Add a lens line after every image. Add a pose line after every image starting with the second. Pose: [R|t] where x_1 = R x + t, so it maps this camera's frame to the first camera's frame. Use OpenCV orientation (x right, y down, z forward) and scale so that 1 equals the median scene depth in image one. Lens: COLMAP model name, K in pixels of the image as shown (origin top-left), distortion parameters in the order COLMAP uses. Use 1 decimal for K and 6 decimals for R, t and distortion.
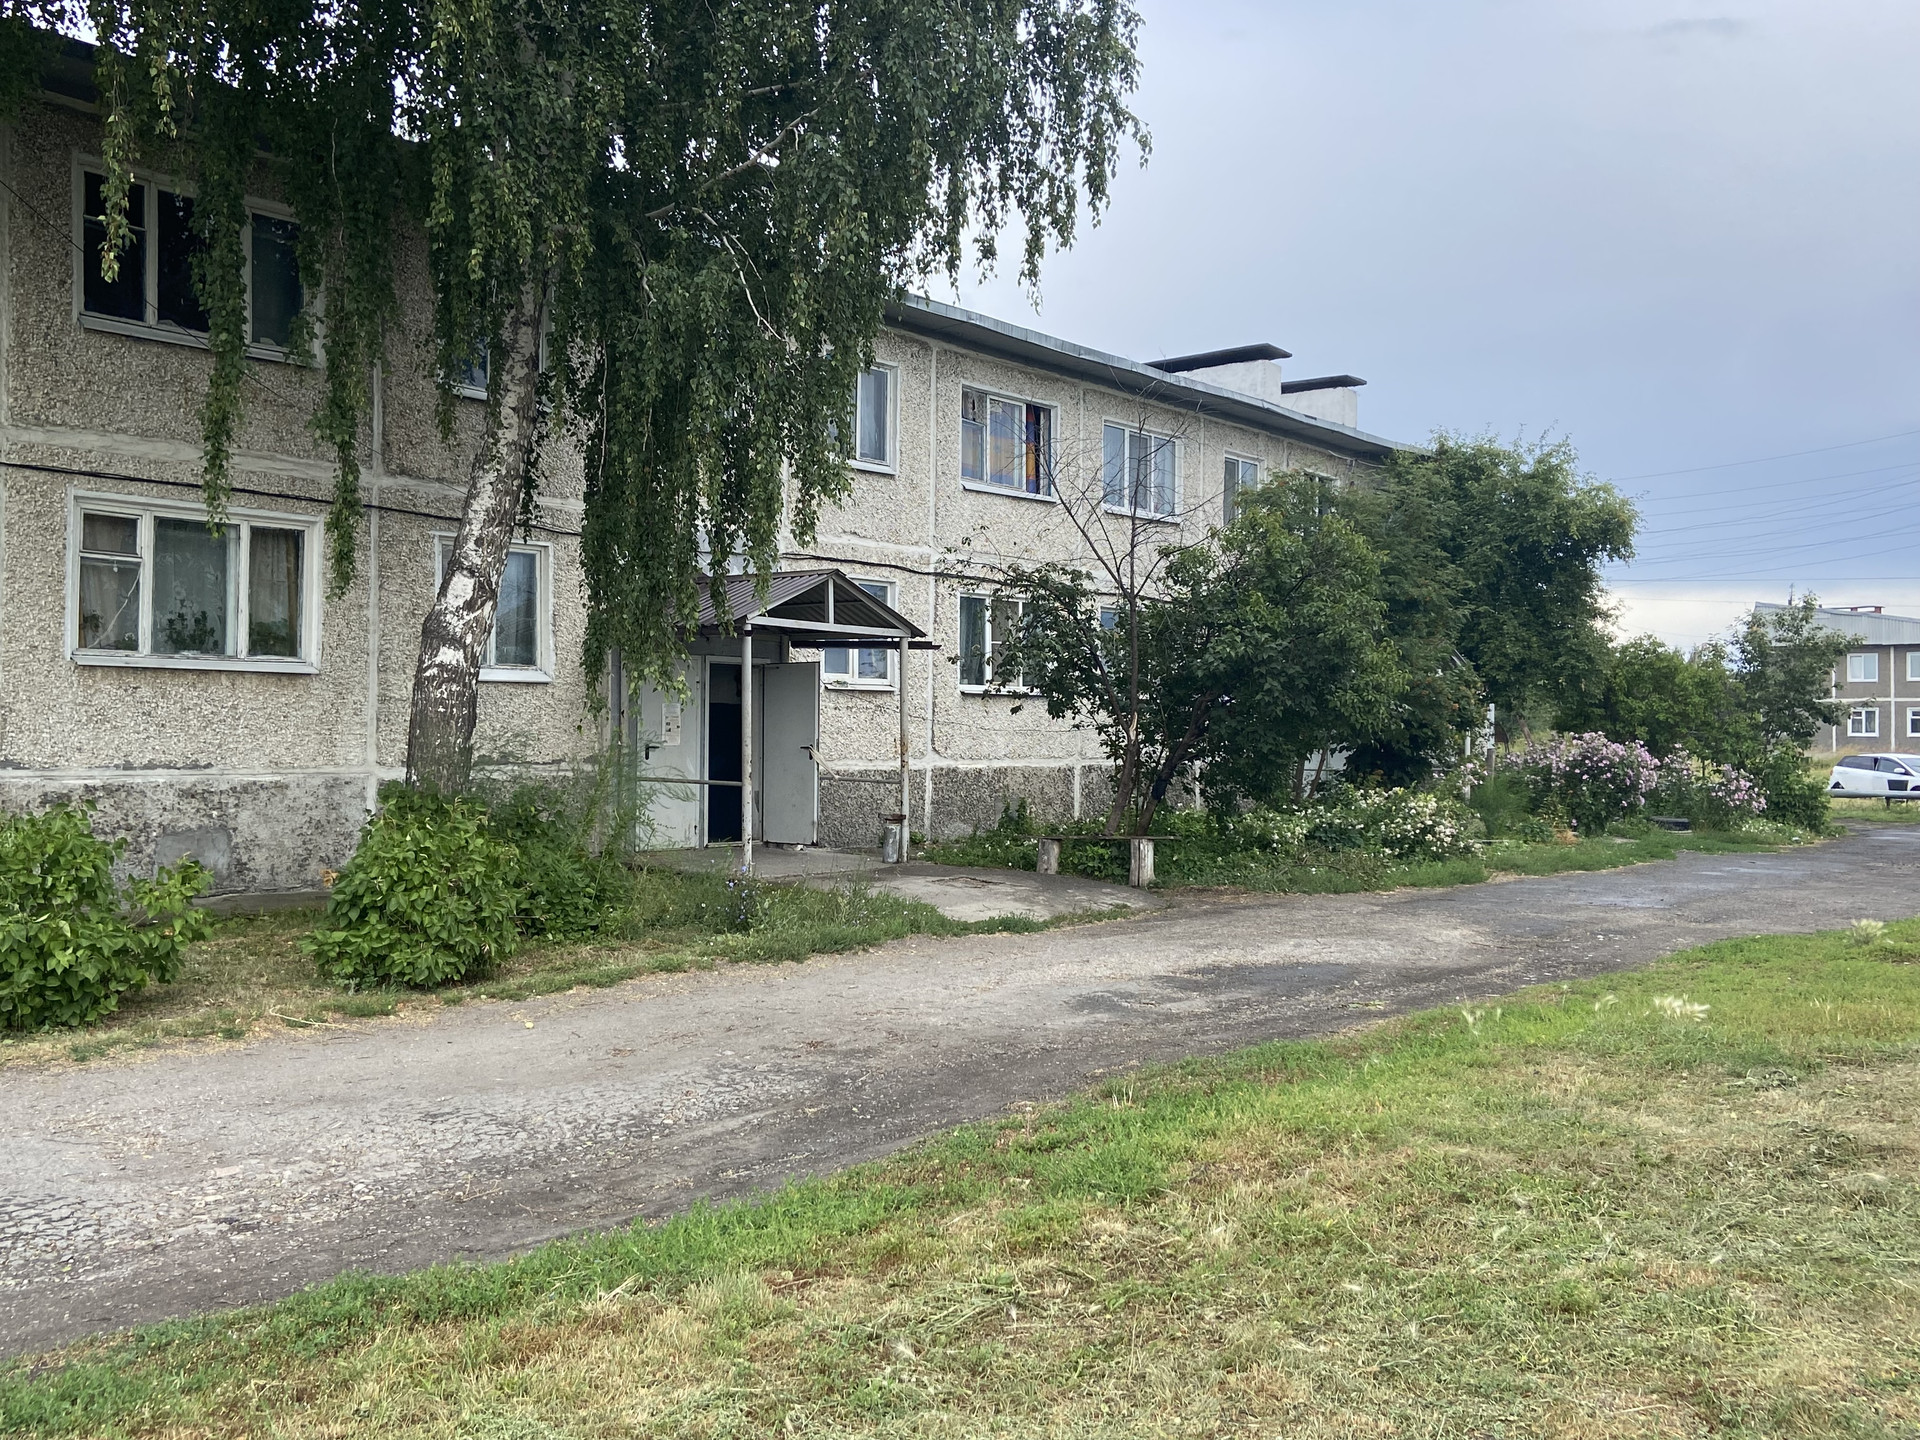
lens RADIAL K [[1747.9, 0, 960.5], [0, 1747.9, 719.3], [0, 0, 1]] dist [0.068911, 0.000000]
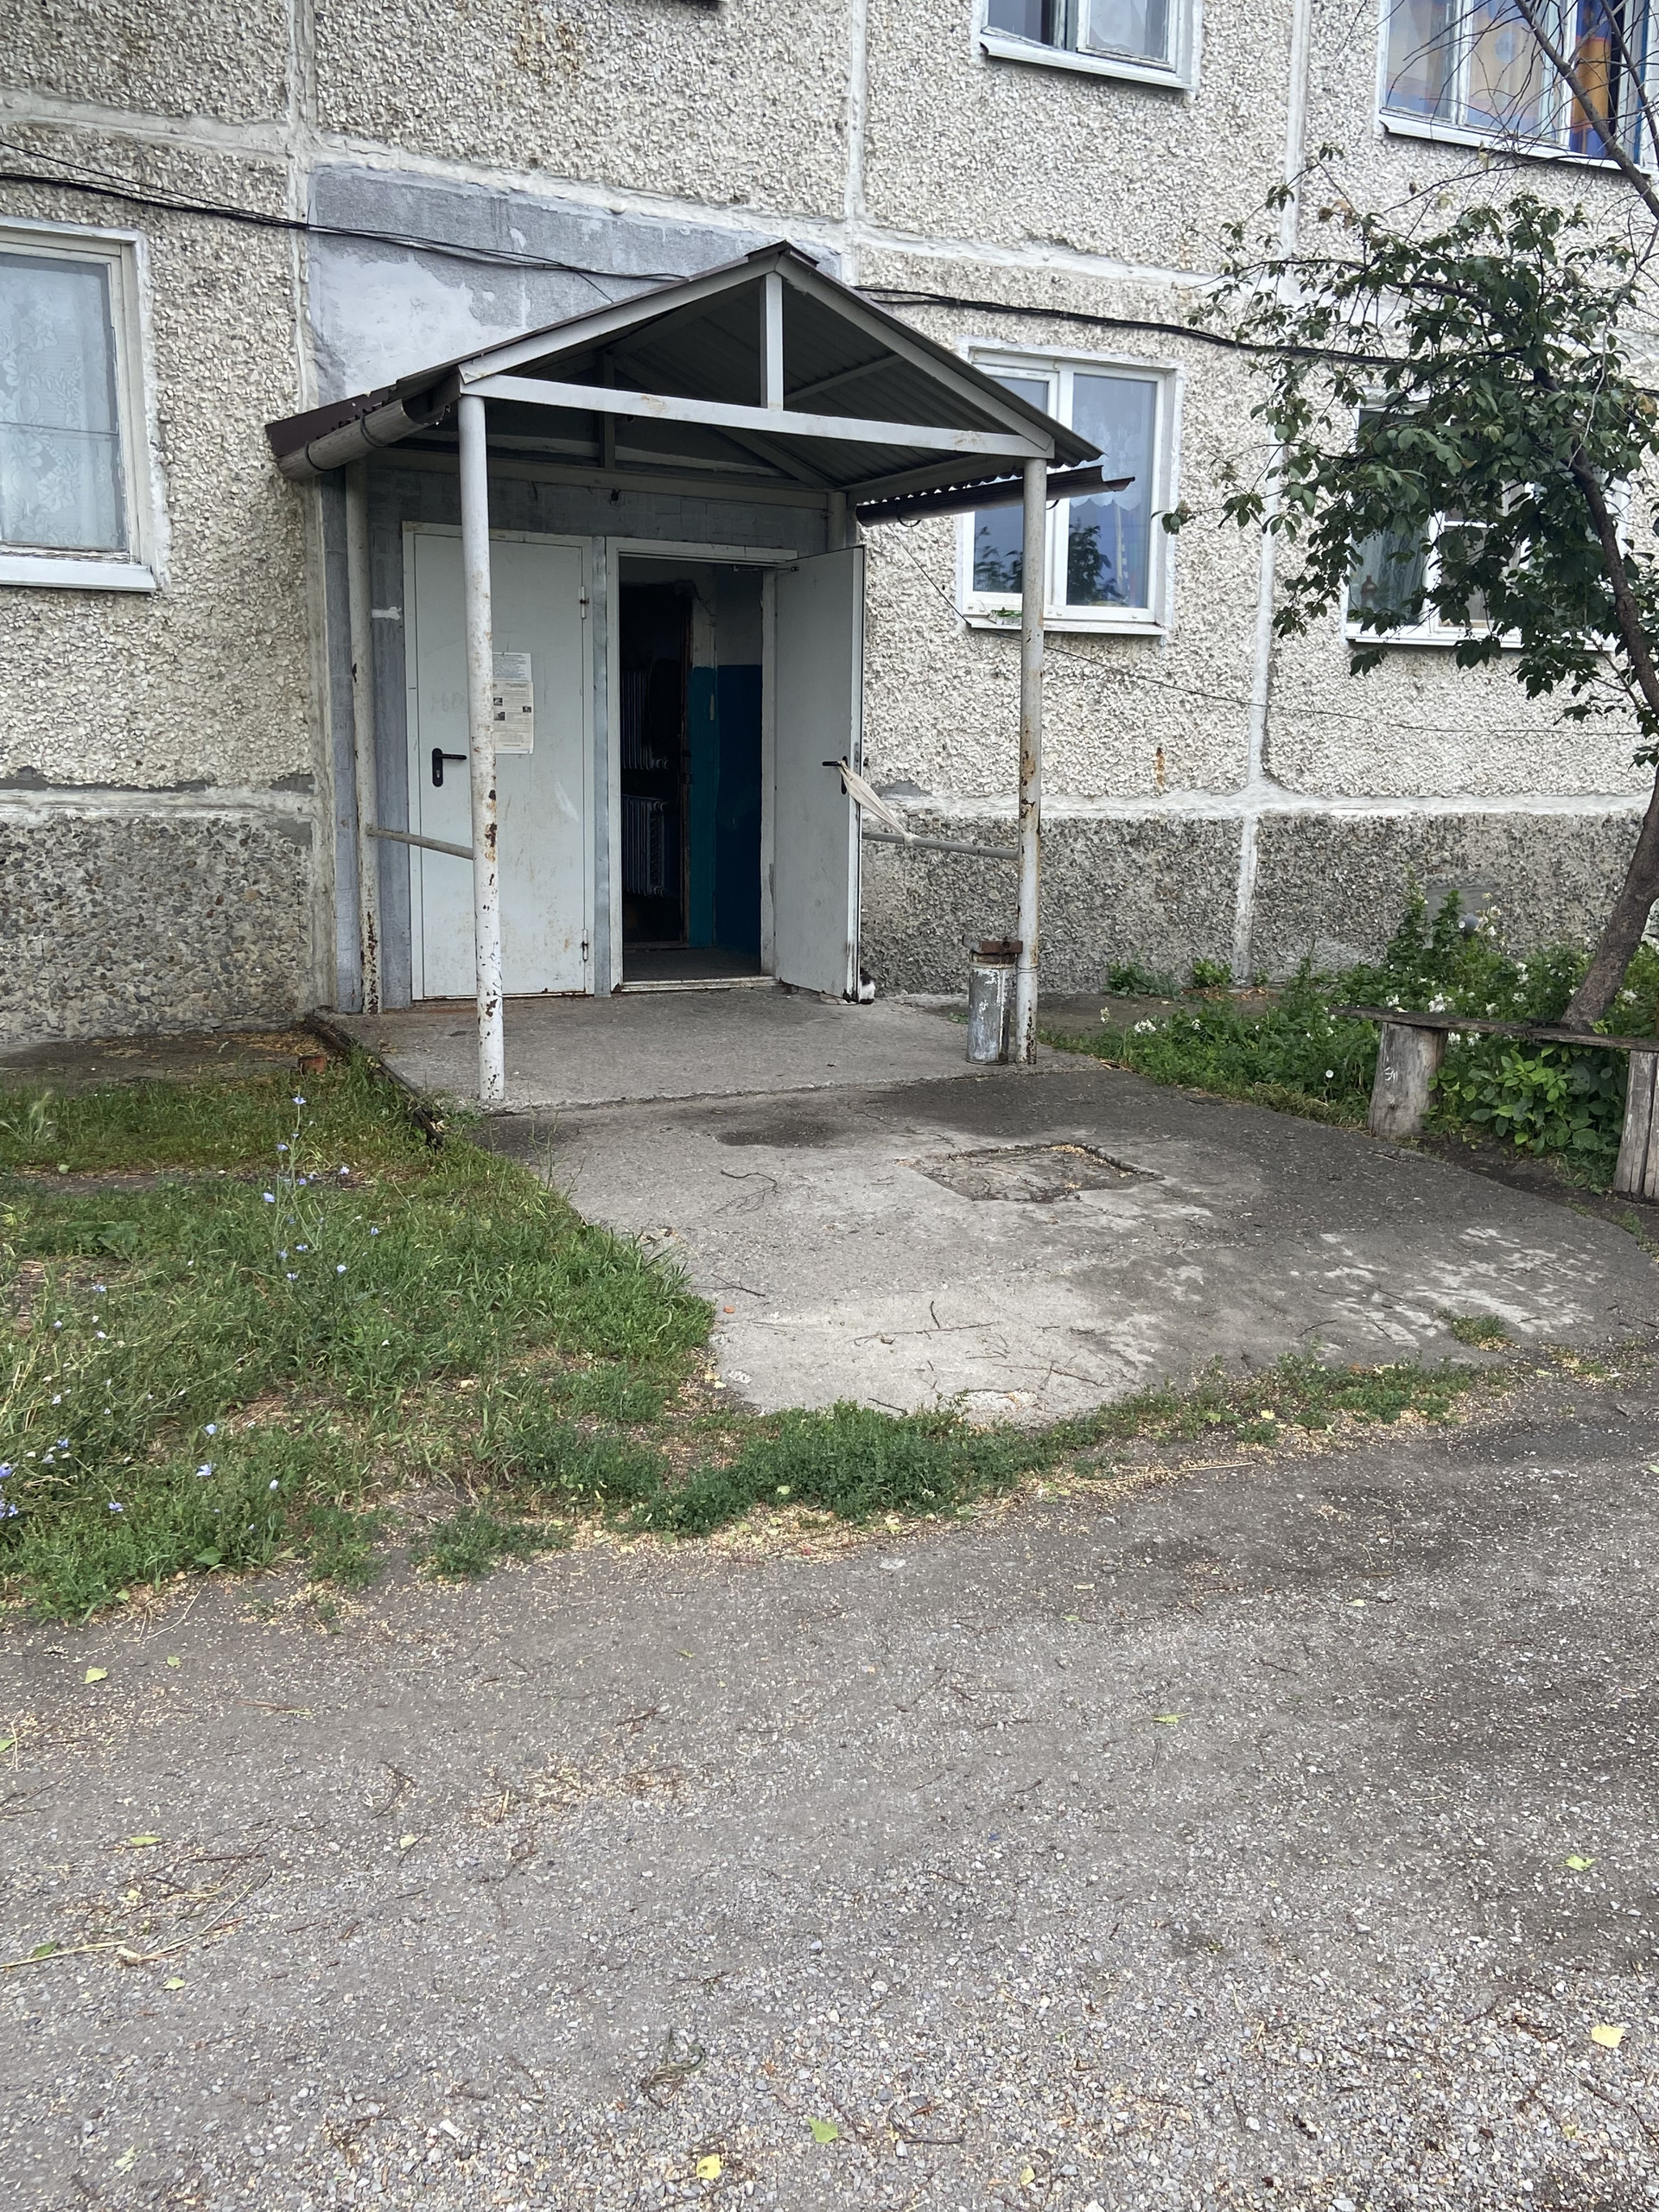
lens RADIAL K [[2013.7, 0, 832.2], [0, 2013.7, 1102.7], [0, 0, 1]] dist [0.068911, 0.000000]
pose [[0.921579, 0.072850, -0.381295, 0.091163], [-0.005315, 0.984509, 0.175254, 0.010810], [0.388155, -0.159484, 0.907690, 0.514179]]
